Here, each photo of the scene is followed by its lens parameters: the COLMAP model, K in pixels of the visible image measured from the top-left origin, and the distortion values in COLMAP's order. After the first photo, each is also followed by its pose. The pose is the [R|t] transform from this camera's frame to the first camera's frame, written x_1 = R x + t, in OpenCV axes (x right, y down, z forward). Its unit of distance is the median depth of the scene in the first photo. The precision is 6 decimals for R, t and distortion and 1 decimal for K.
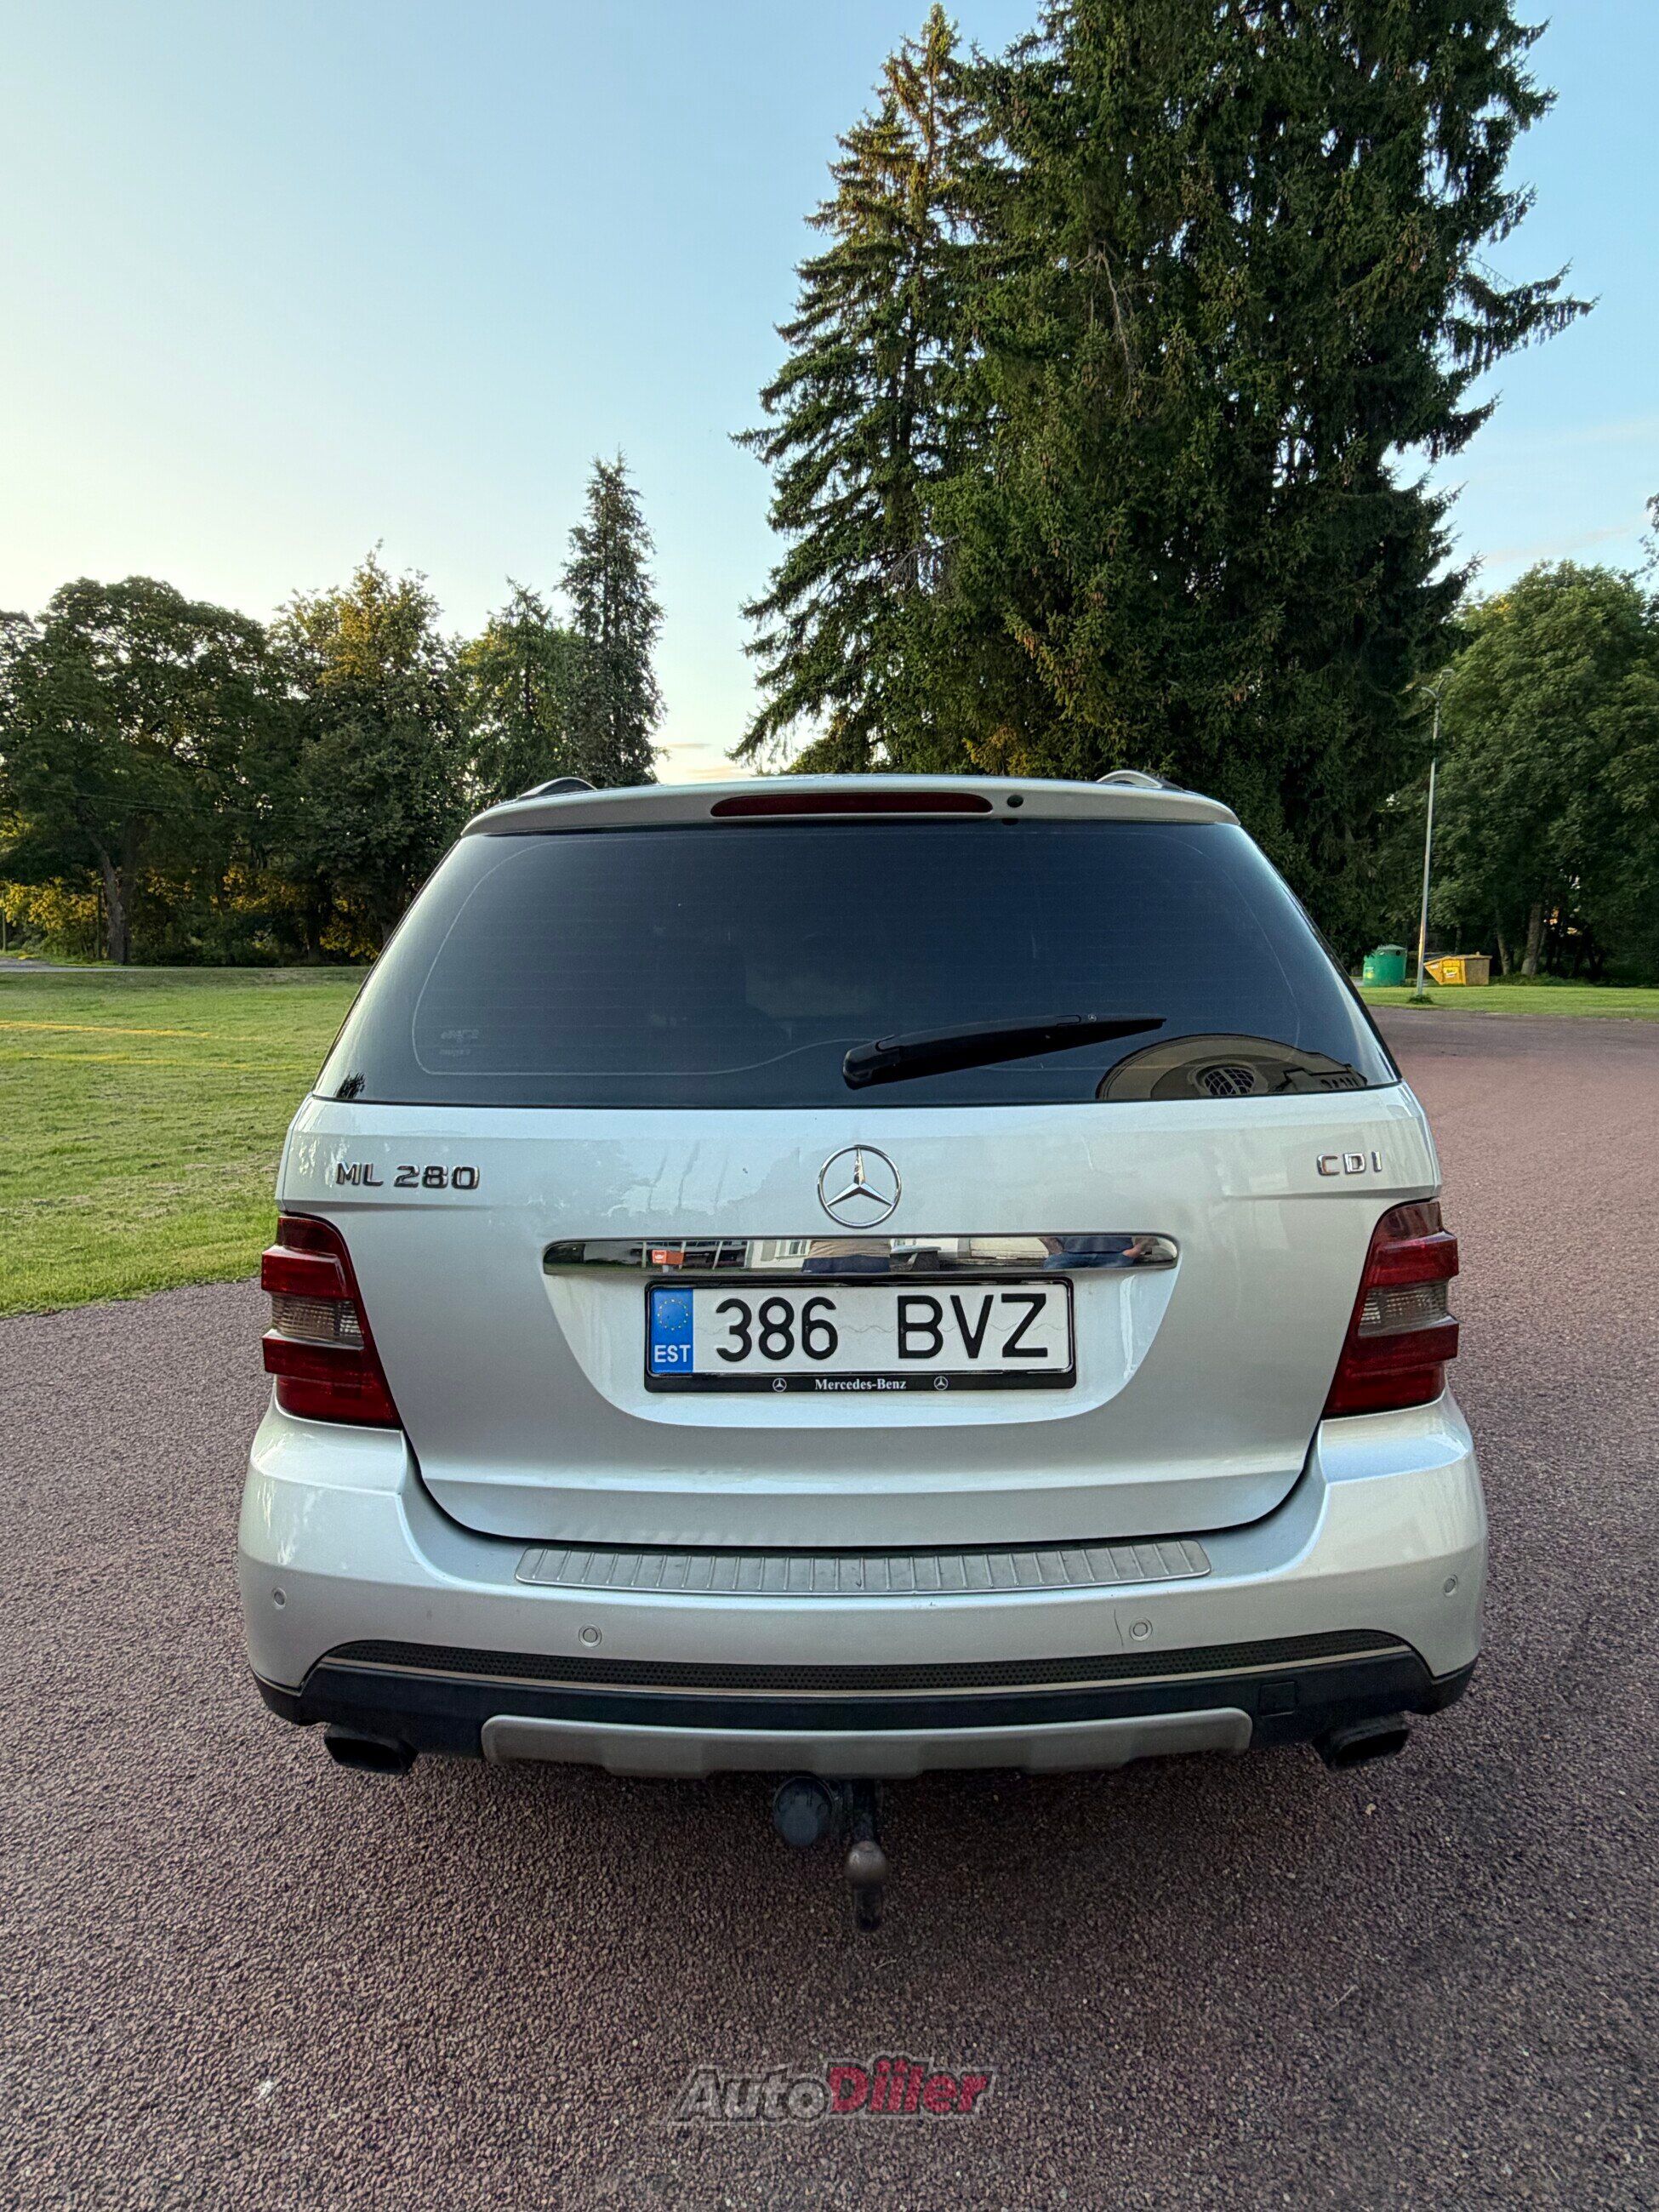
lens RADIAL K [[1276.7, 0, 829.5], [0, 1276.7, 1106.0], [0, 0, 1]] dist [0.002297, -0.001854]
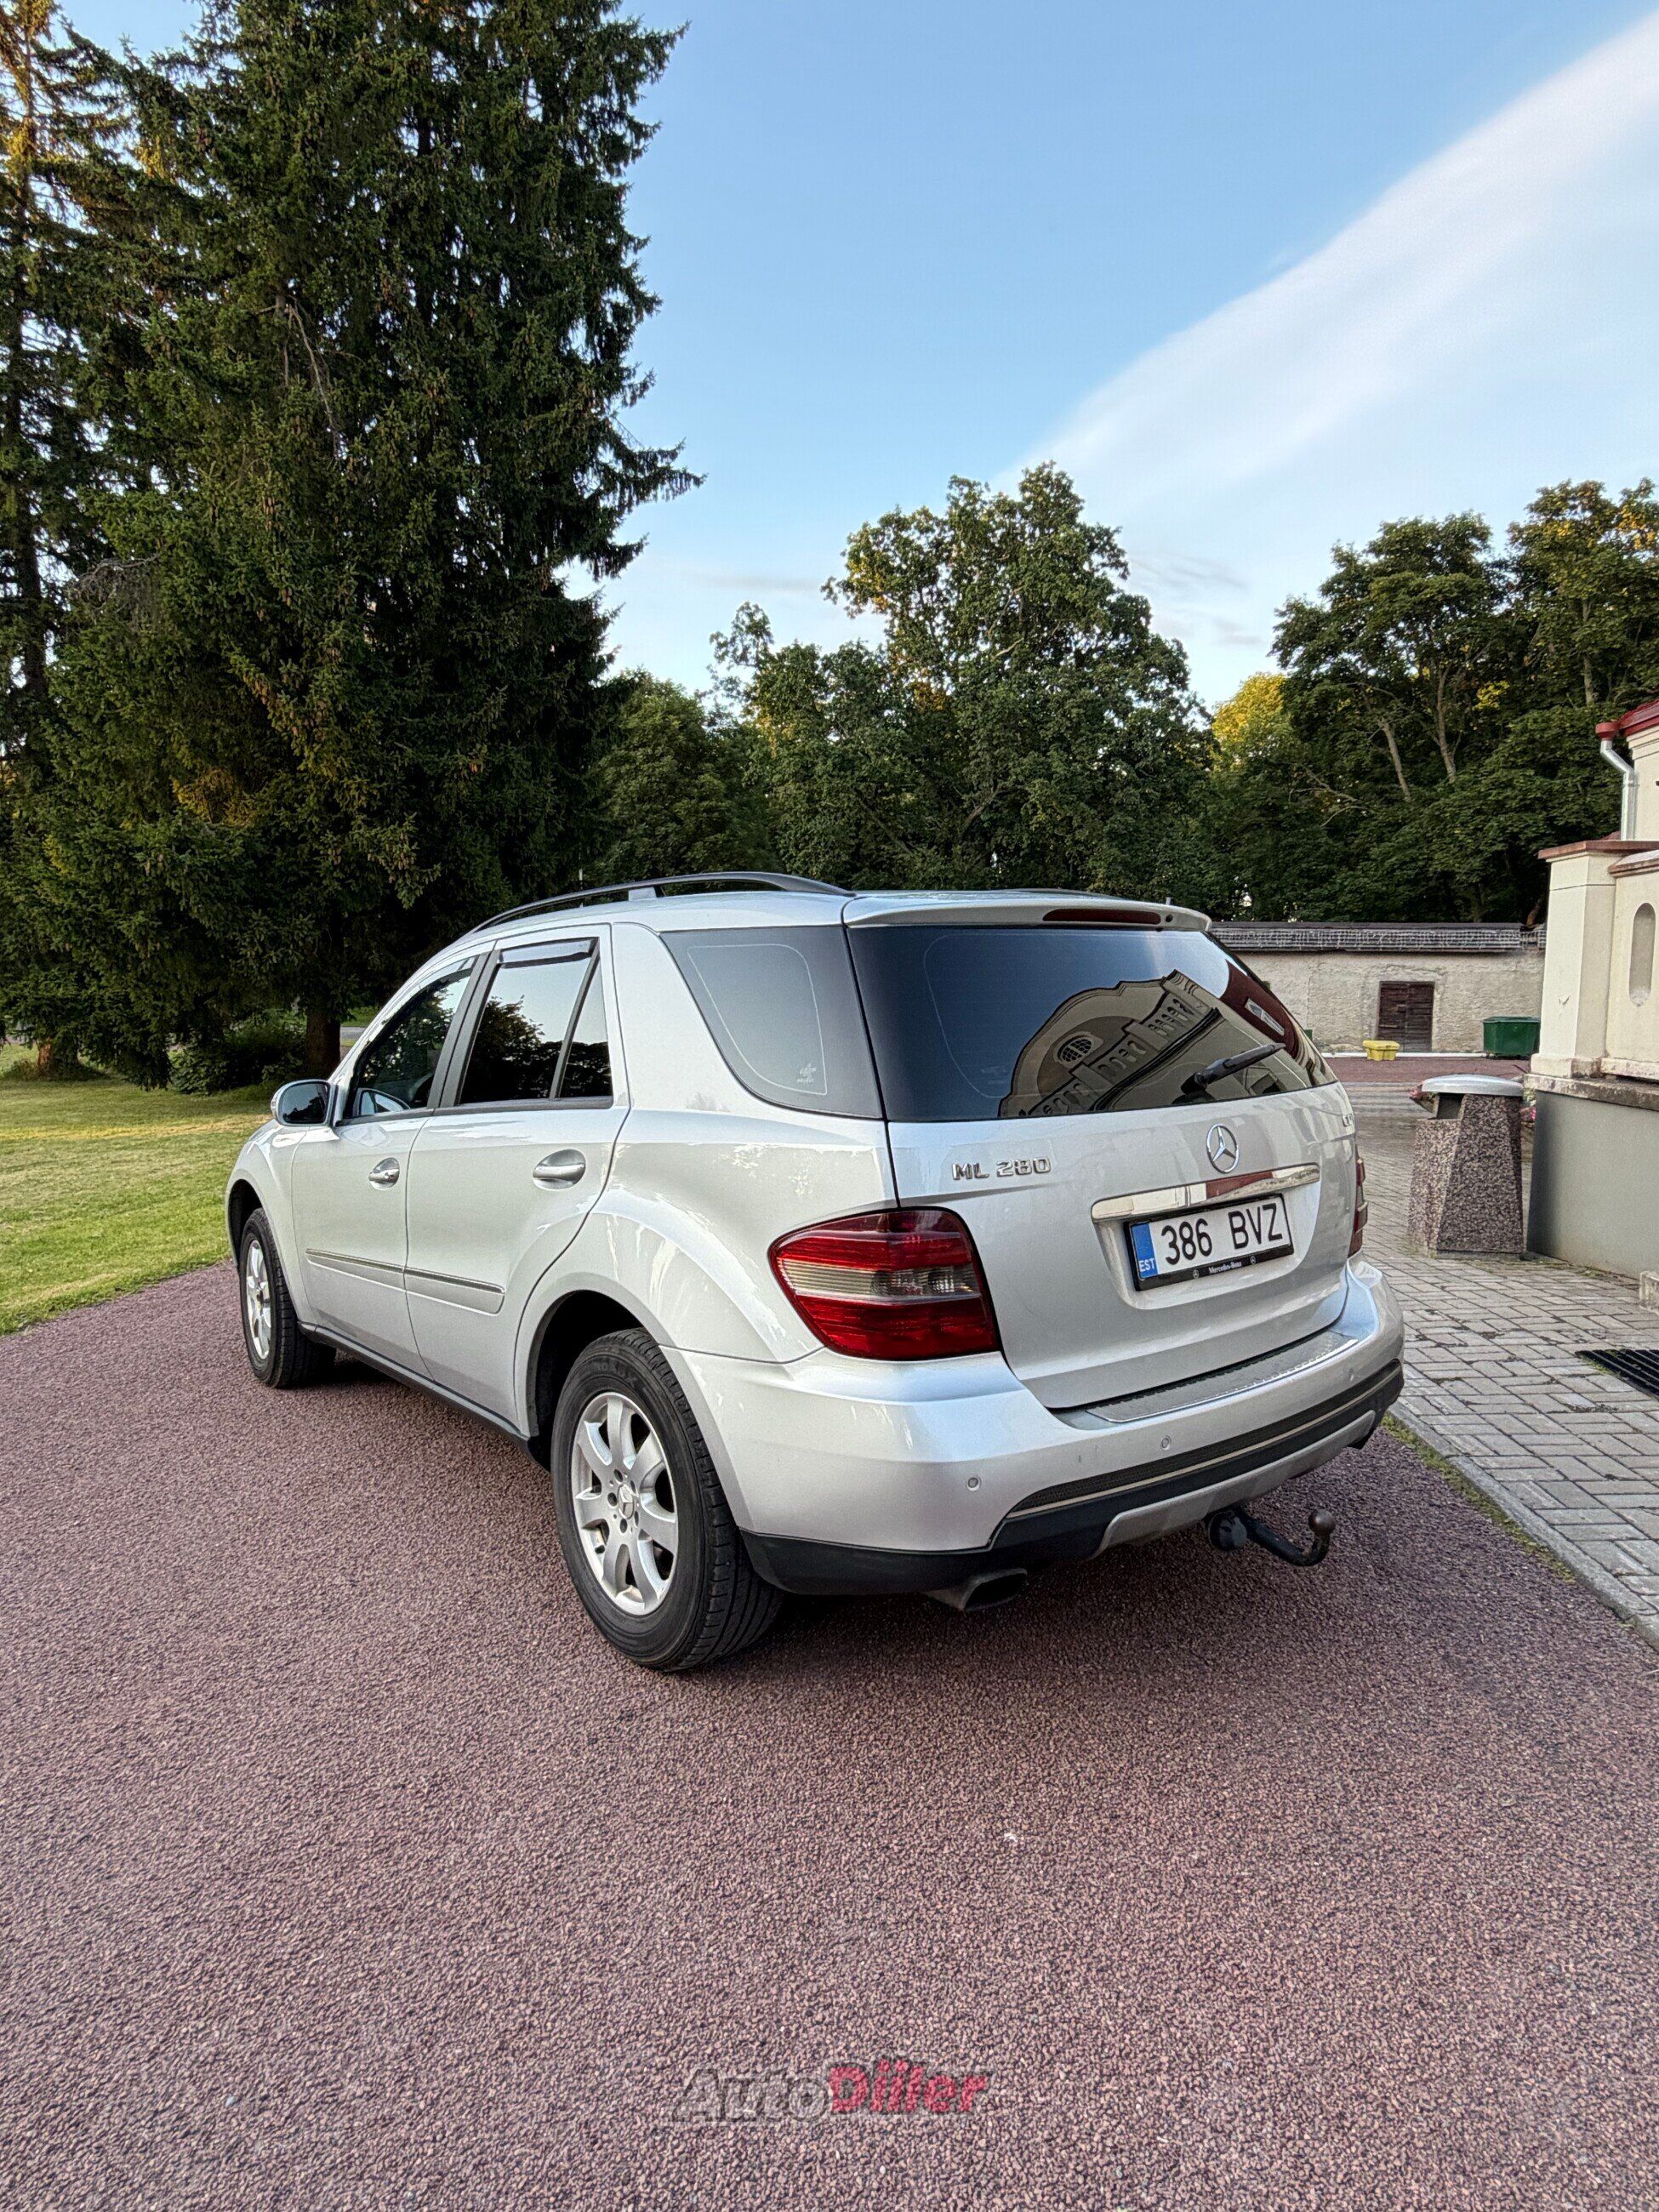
lens RADIAL K [[1281.2, 0, 825.8], [0, 1281.2, 1097.5], [0, 0, 1]] dist [0.002568, -0.002031]
pose [[0.781997, -0.050231, 0.621255, -0.100821], [0.079969, 0.996595, -0.020082, -0.000833], [-0.618131, 0.065385, 0.783351, -0.000428]]
